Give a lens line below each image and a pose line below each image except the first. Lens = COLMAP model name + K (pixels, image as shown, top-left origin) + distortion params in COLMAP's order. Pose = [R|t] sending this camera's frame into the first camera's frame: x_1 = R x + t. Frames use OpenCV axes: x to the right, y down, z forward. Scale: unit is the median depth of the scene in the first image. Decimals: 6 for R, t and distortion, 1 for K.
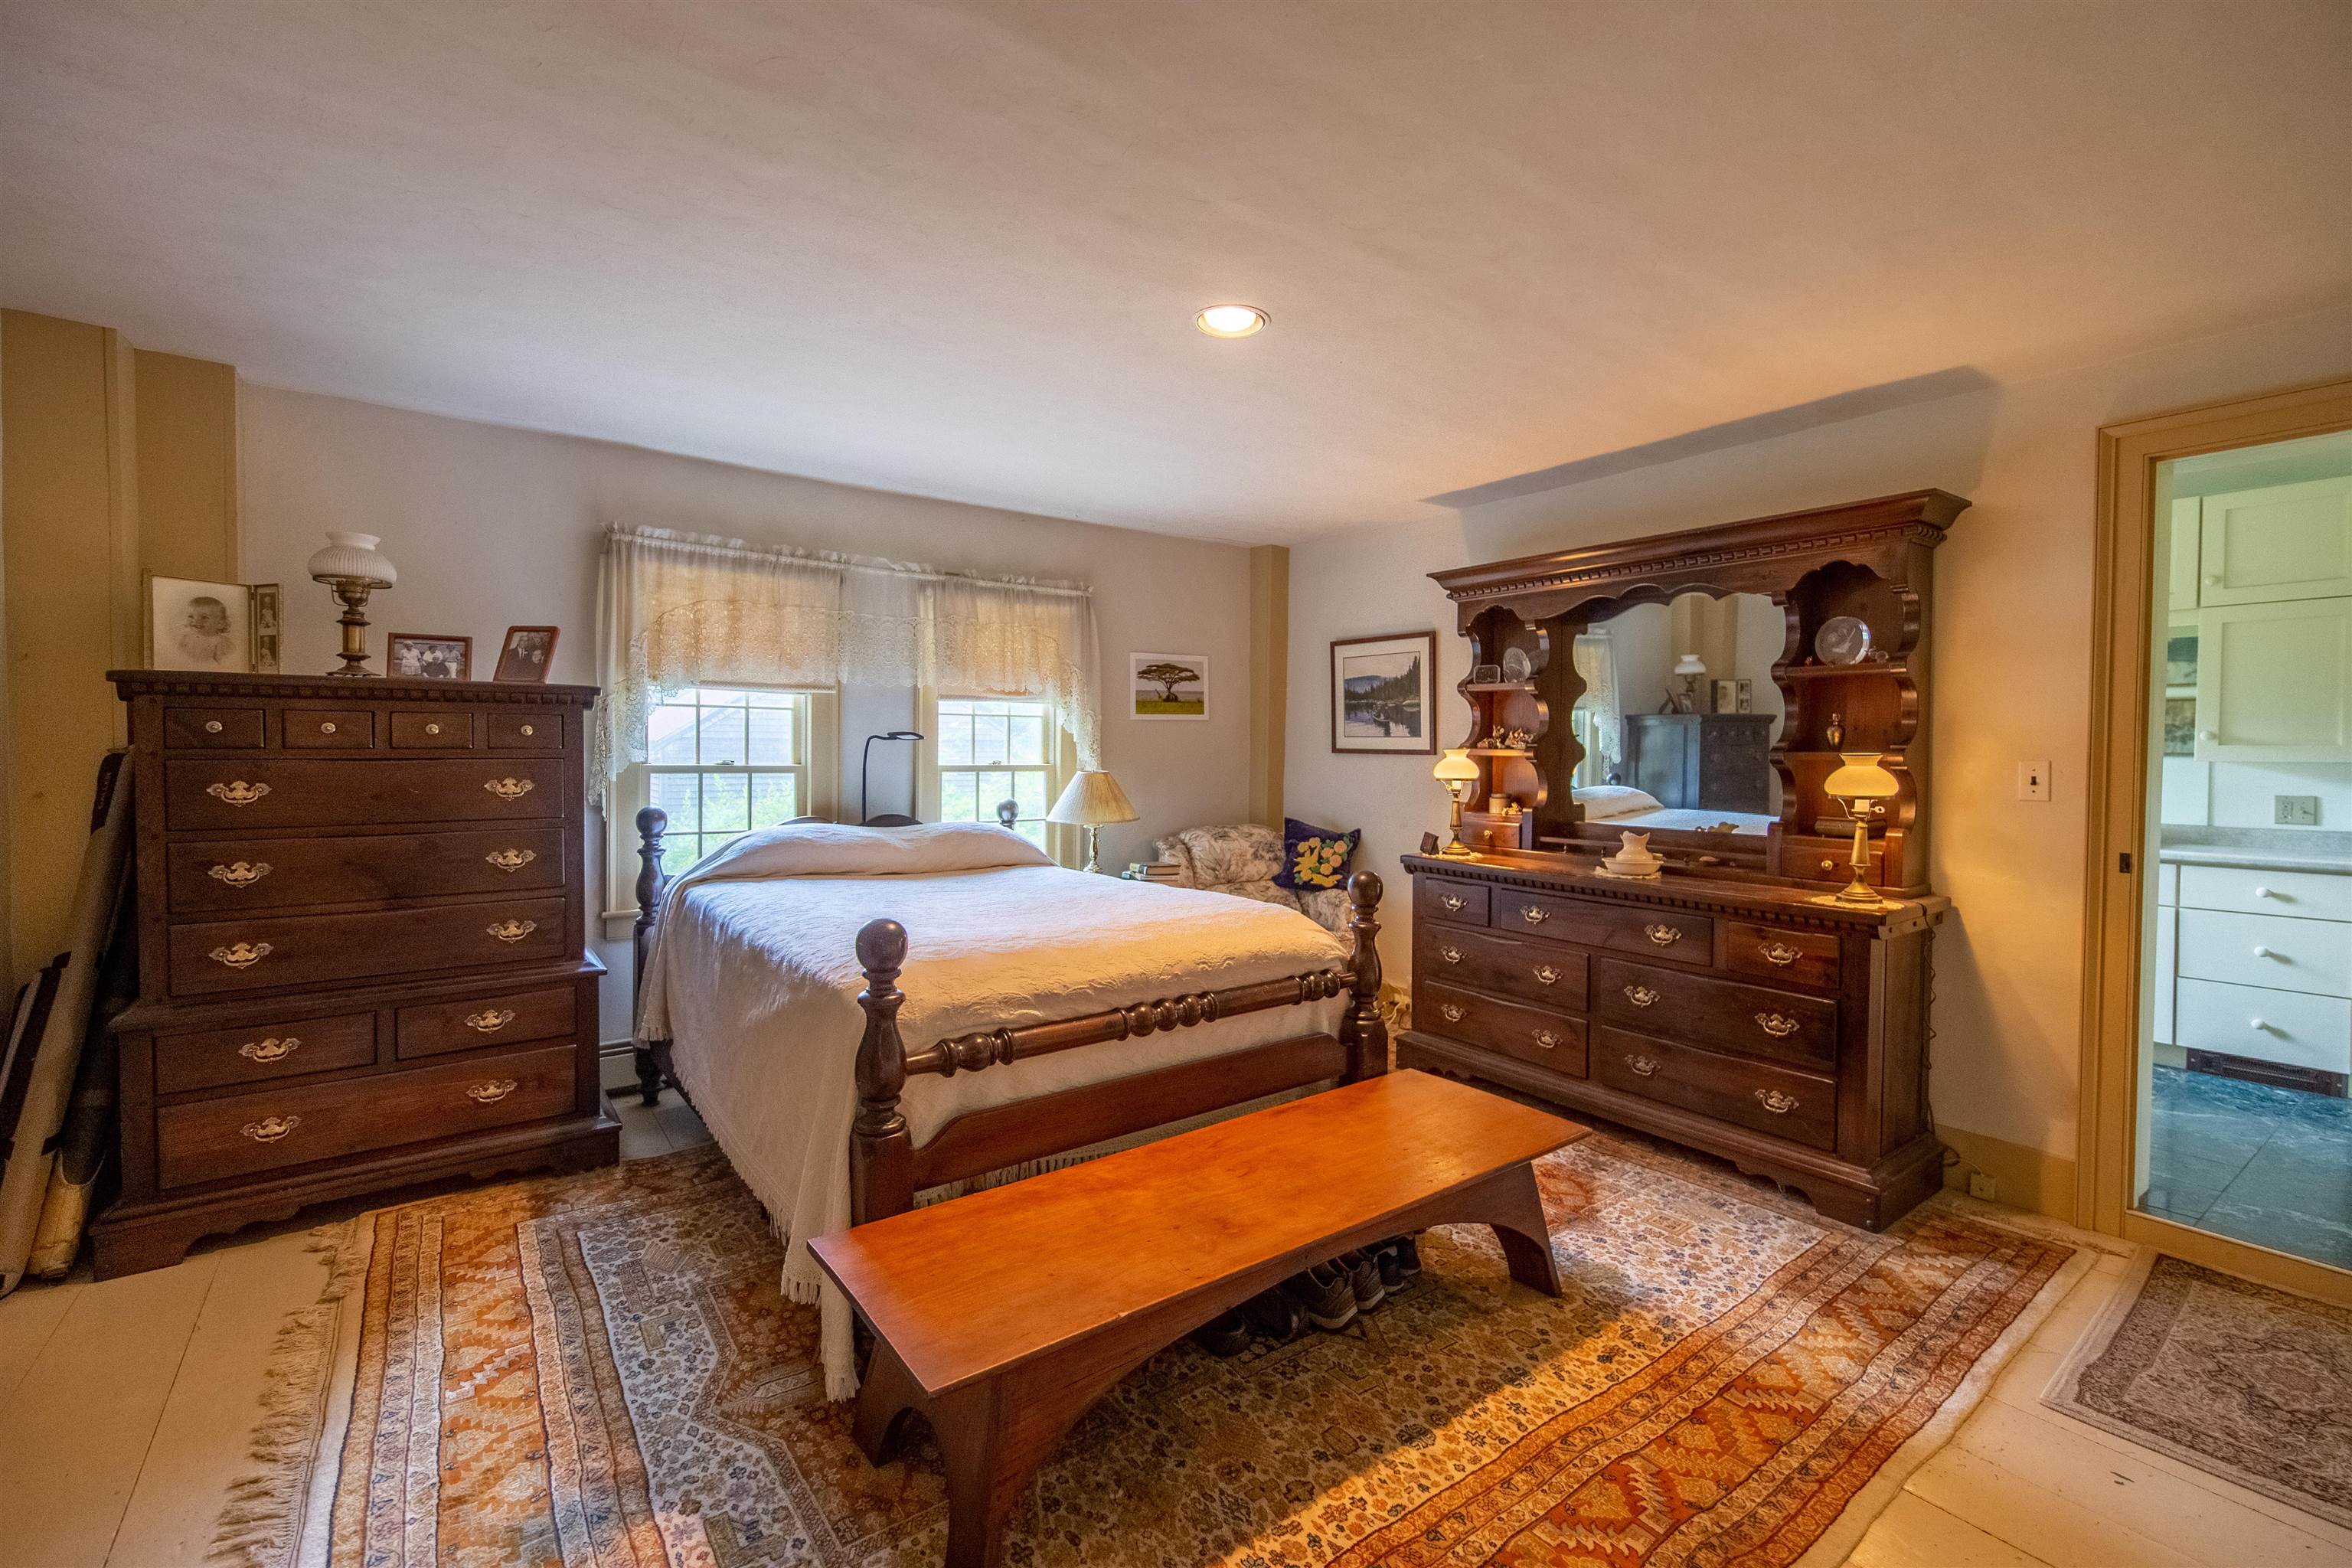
lens RADIAL K [[1010.1, 0, 1175.9], [0, 1010.1, 774.4], [0, 0, 1]] dist [0.001648, -0.001027]
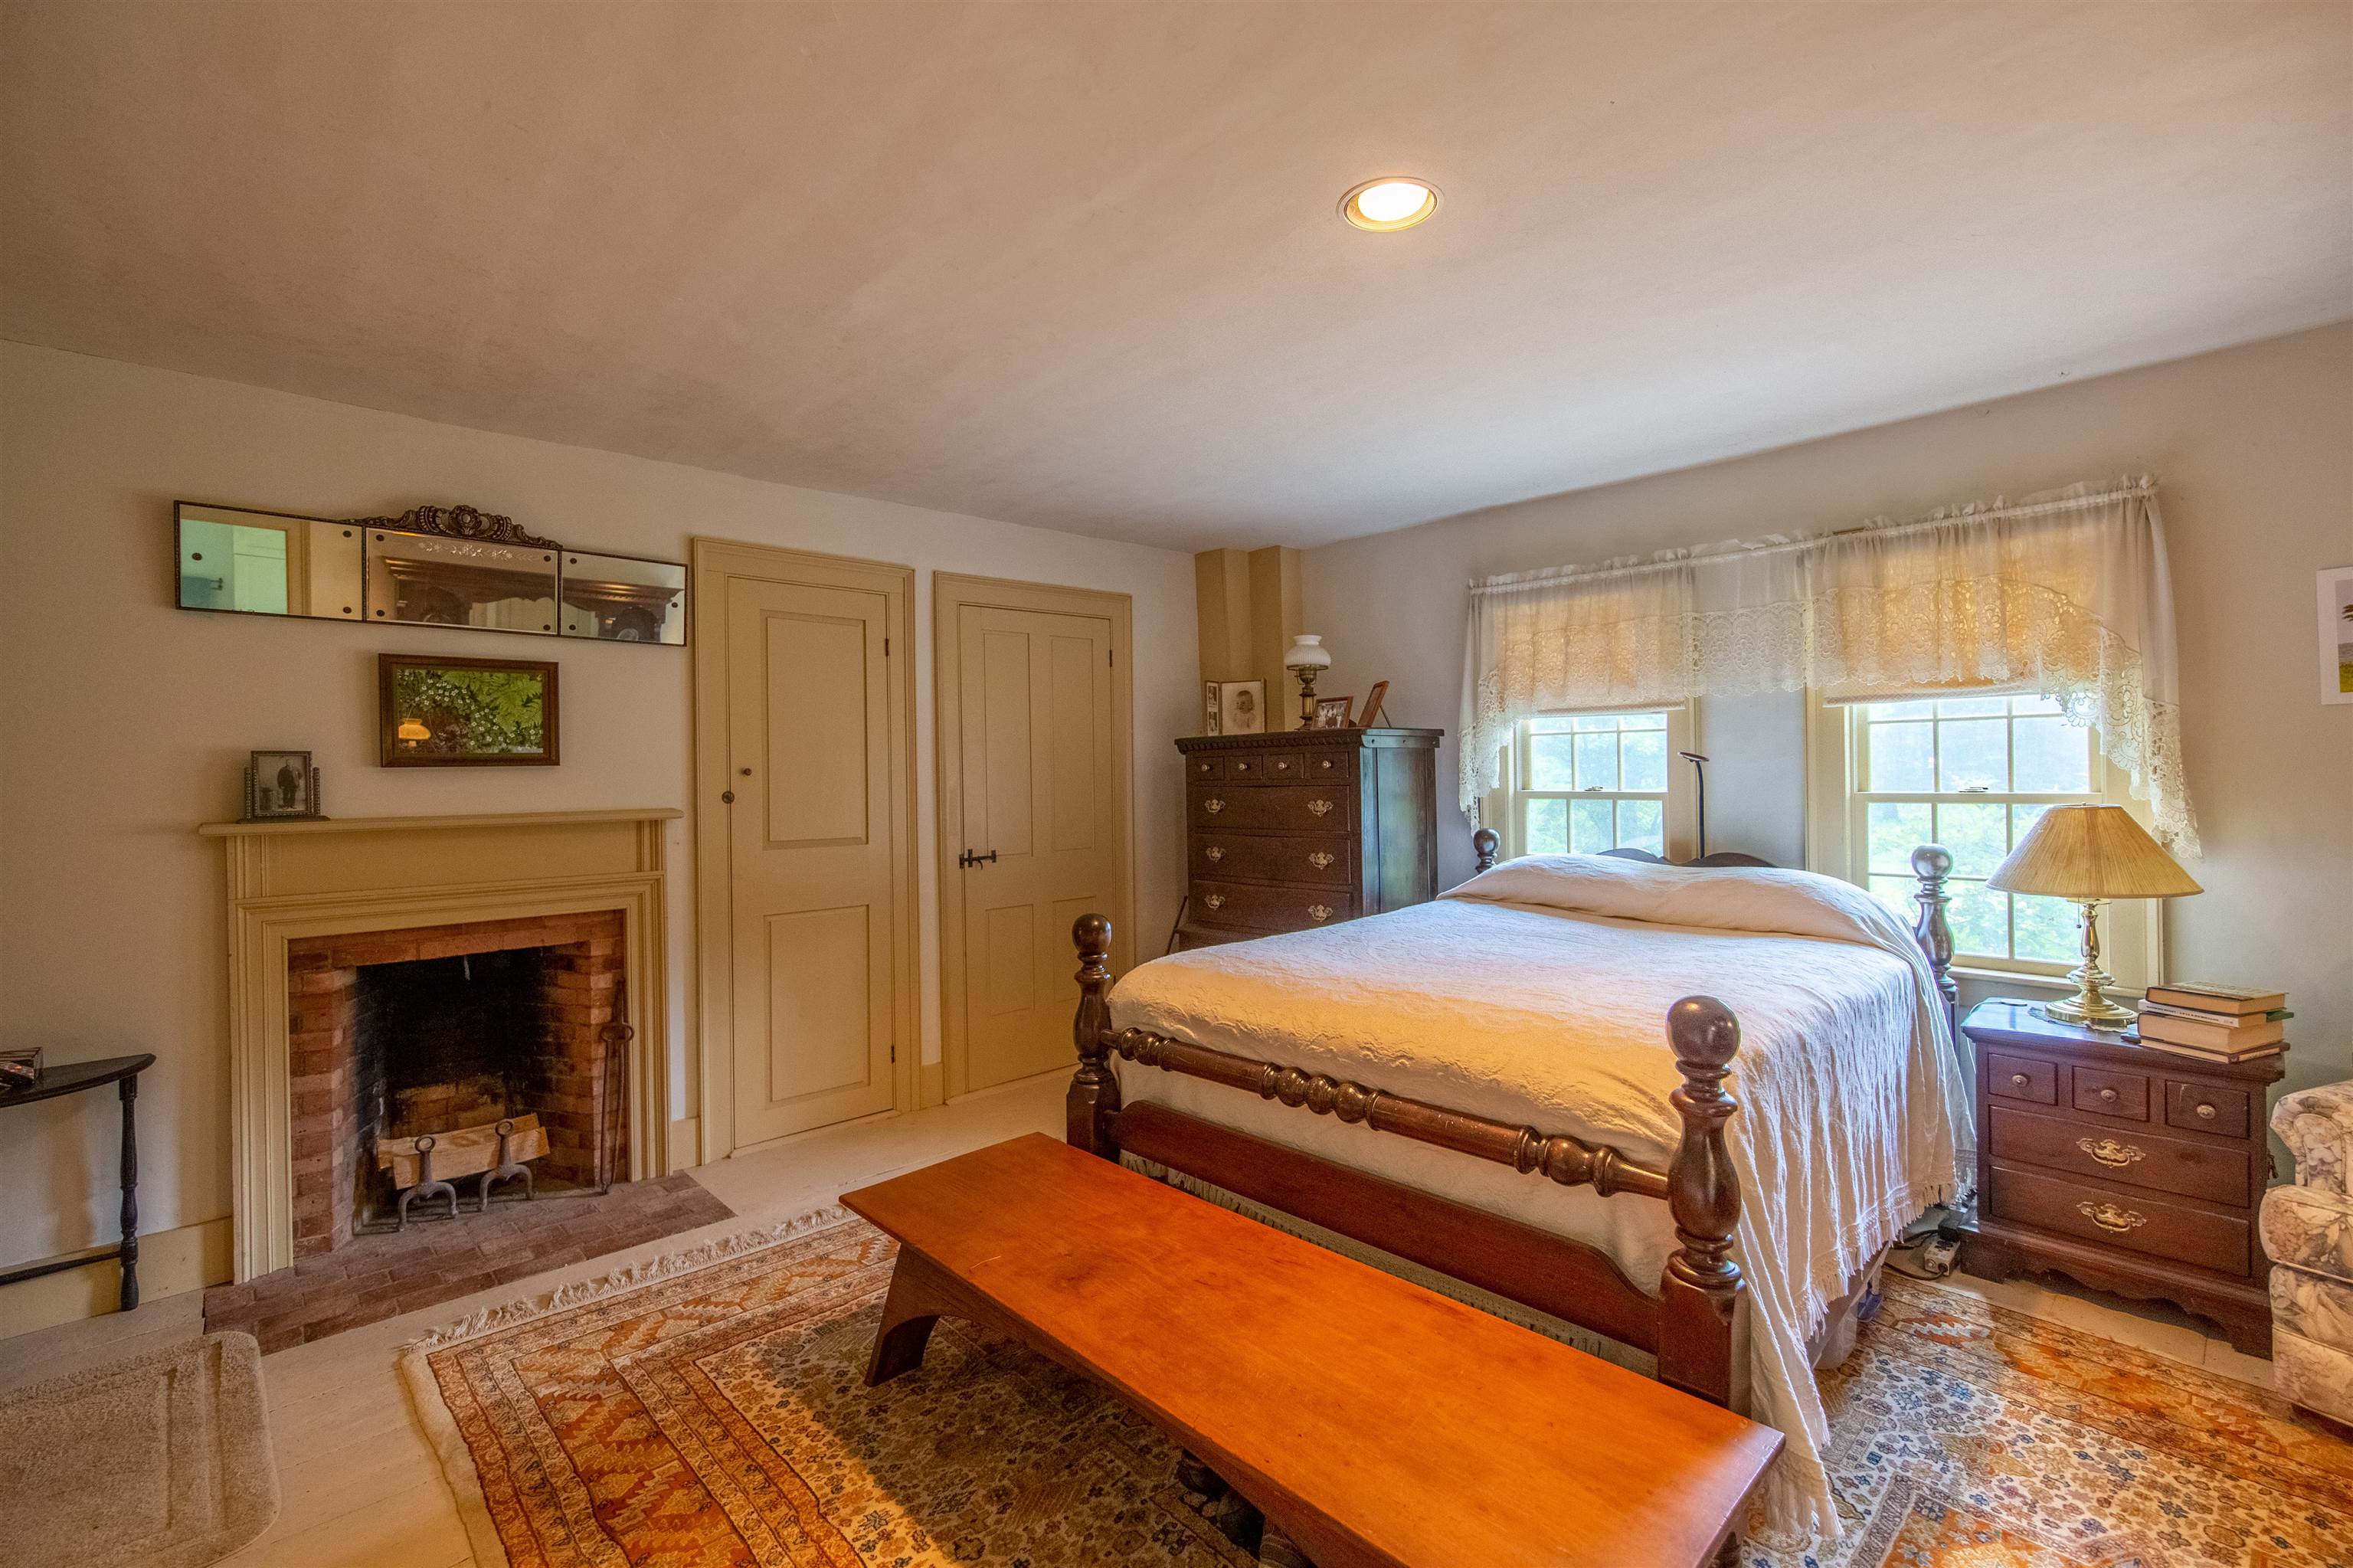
lens RADIAL K [[1010.6, 0, 1172.8], [0, 1010.6, 782.3], [0, 0, 1]] dist [0.001648, -0.001027]
pose [[0.116744, -0.004151, -0.993153, 0.529811], [-0.012579, 0.999905, -0.005658, -0.008068], [0.993082, 0.013154, 0.116681, 0.514551]]
